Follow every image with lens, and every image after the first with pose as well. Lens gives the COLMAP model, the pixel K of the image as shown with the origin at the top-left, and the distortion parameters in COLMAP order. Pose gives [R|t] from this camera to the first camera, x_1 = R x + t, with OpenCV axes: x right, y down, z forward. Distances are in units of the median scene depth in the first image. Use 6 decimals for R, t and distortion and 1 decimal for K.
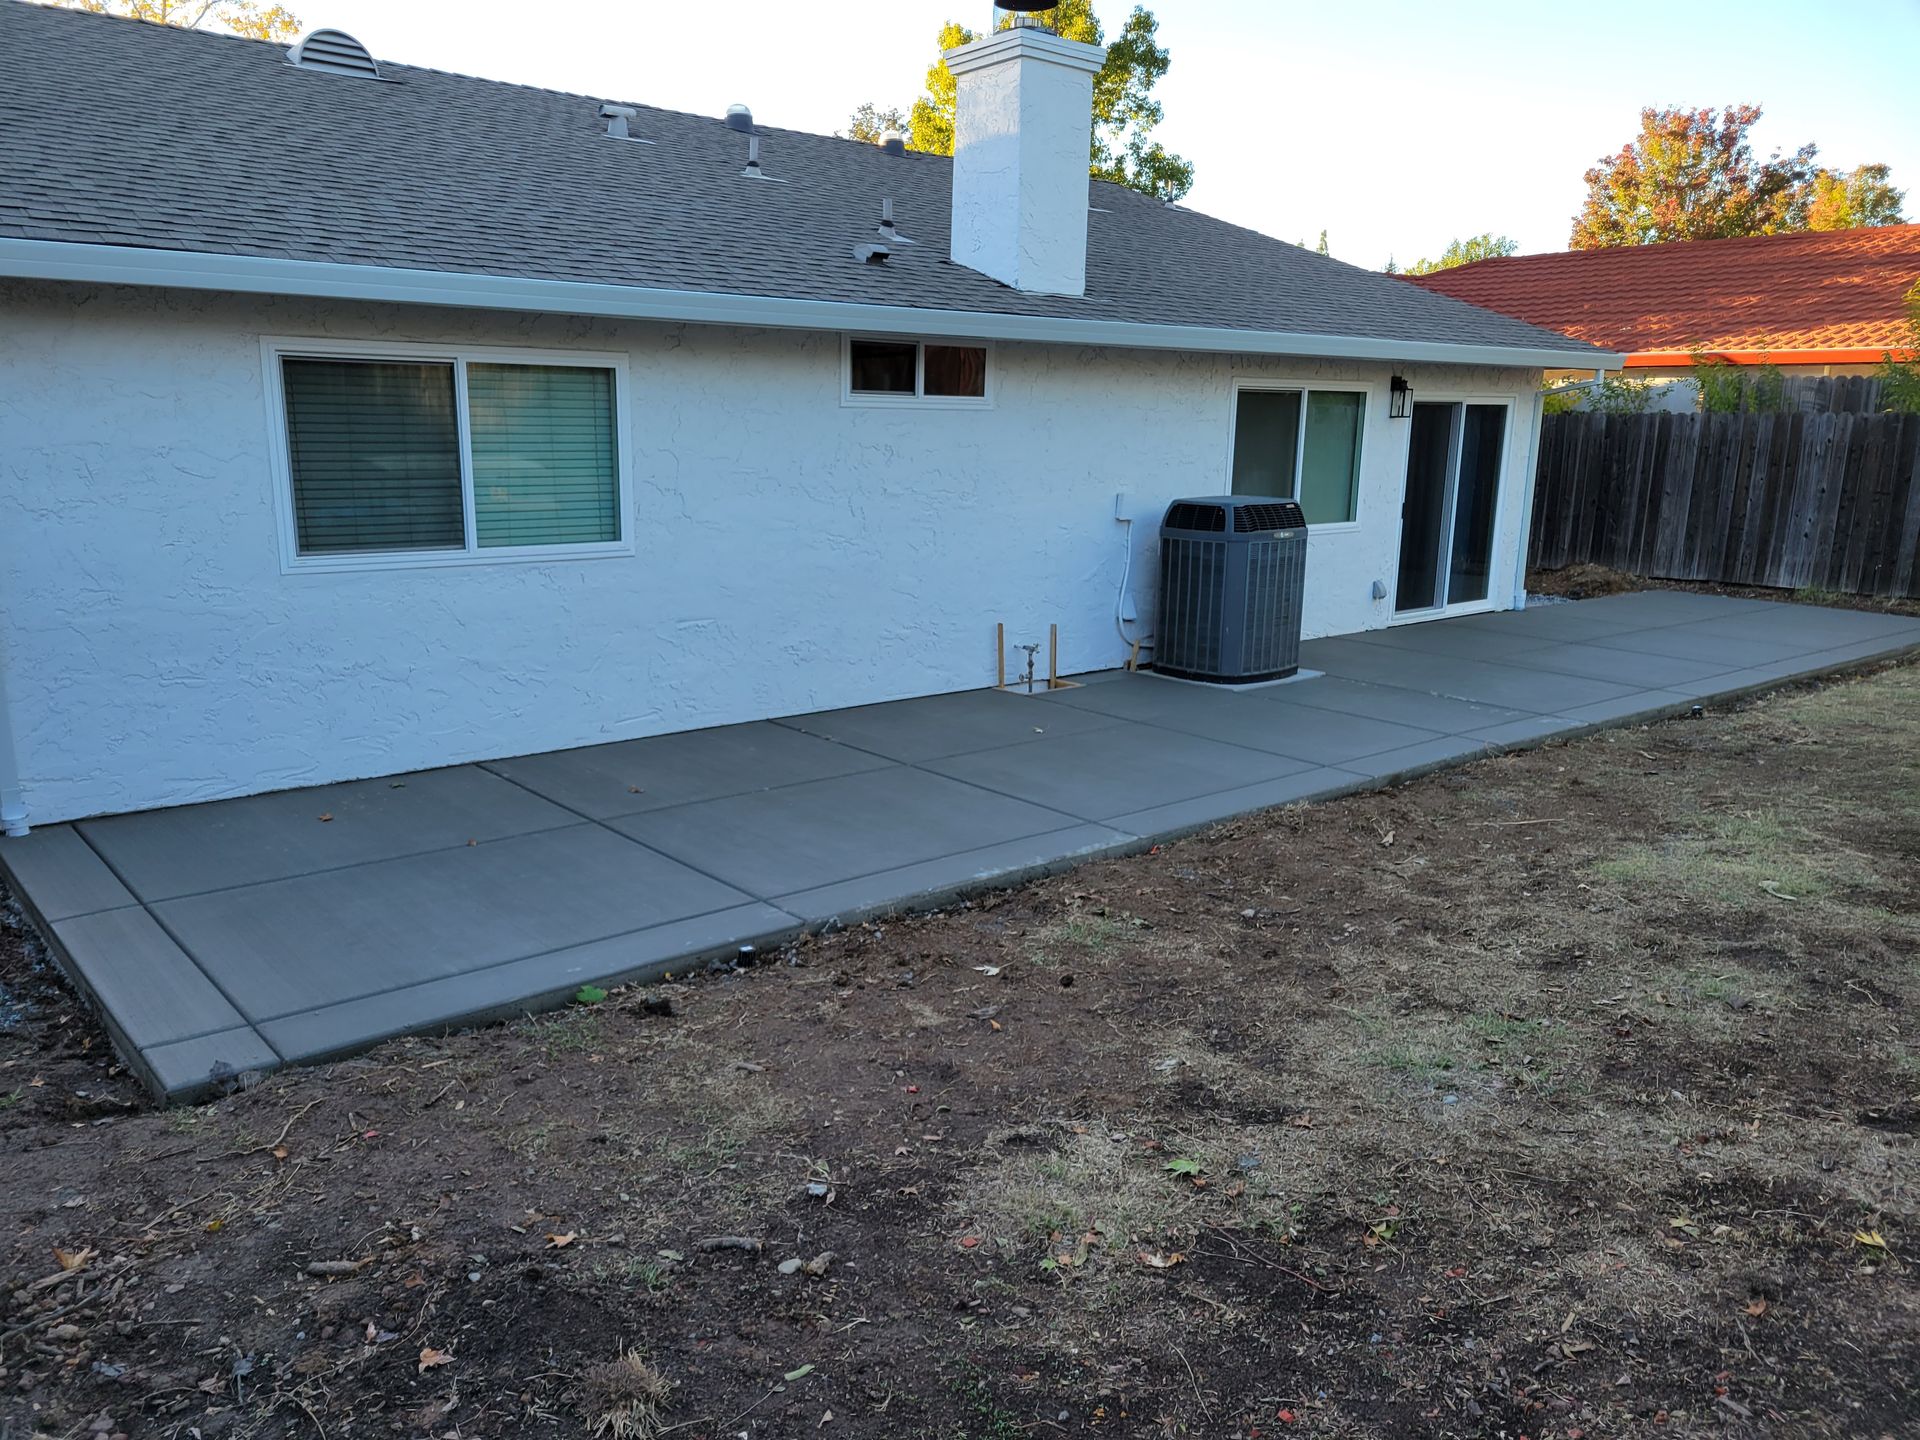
lens RADIAL K [[1431.0, 0, 870.0], [0, 1431.0, 733.9], [0, 0, 1]] dist [0.059453, 0.002495]
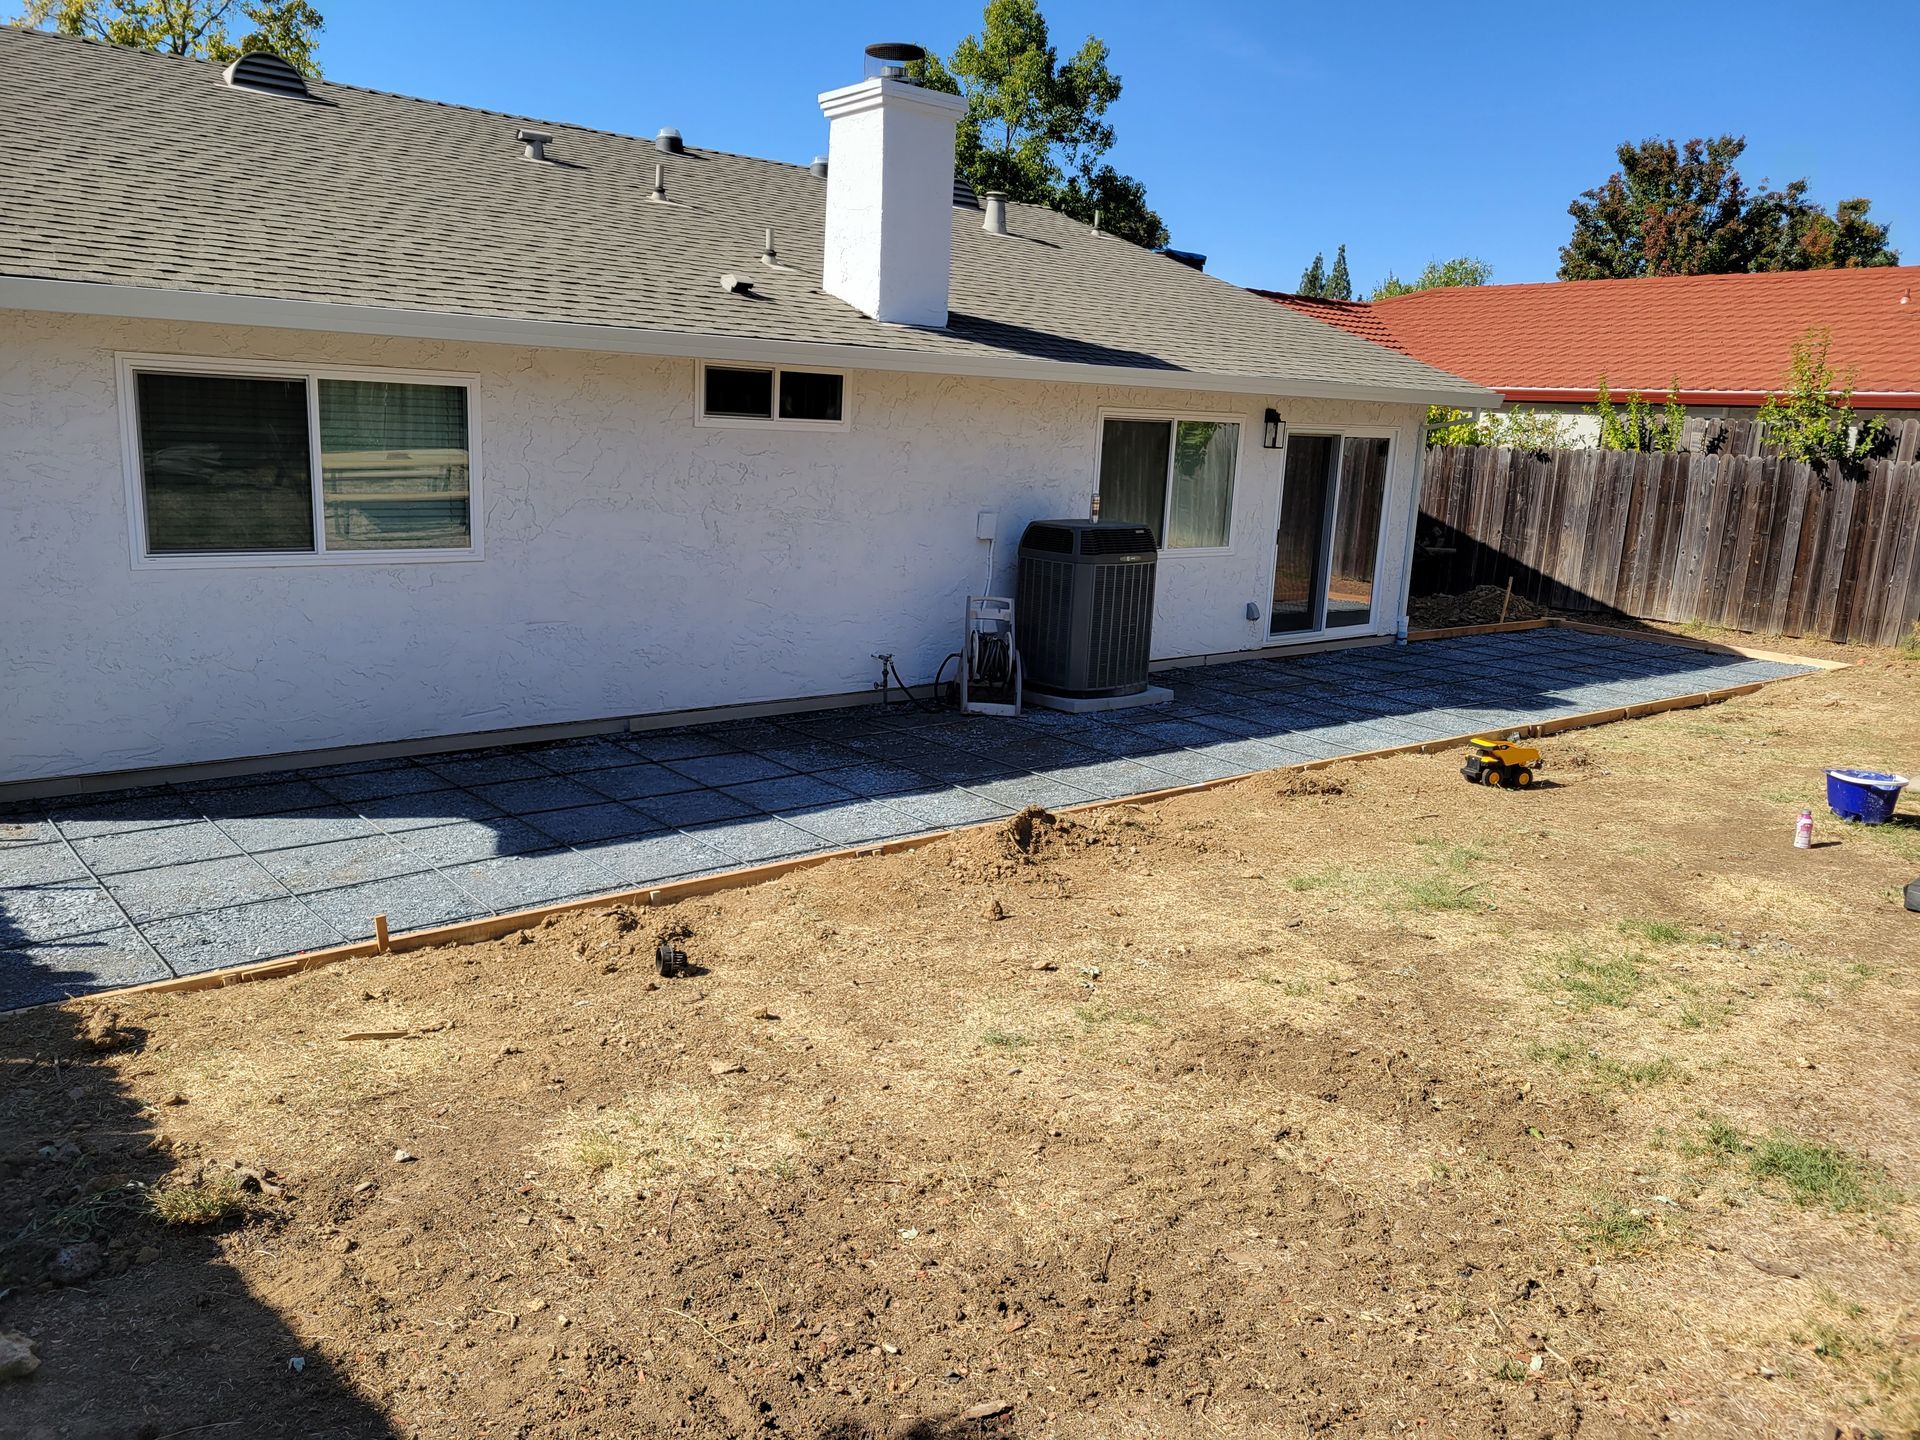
lens RADIAL K [[1431.0, 0, 870.0], [0, 1431.0, 733.9], [0, 0, 1]] dist [0.059453, 0.002495]
pose [[0.999013, 0.036190, -0.025742, 0.118818], [-0.036050, 0.999333, 0.005891, -0.008579], [0.025938, -0.004957, 0.999651, -0.055817]]
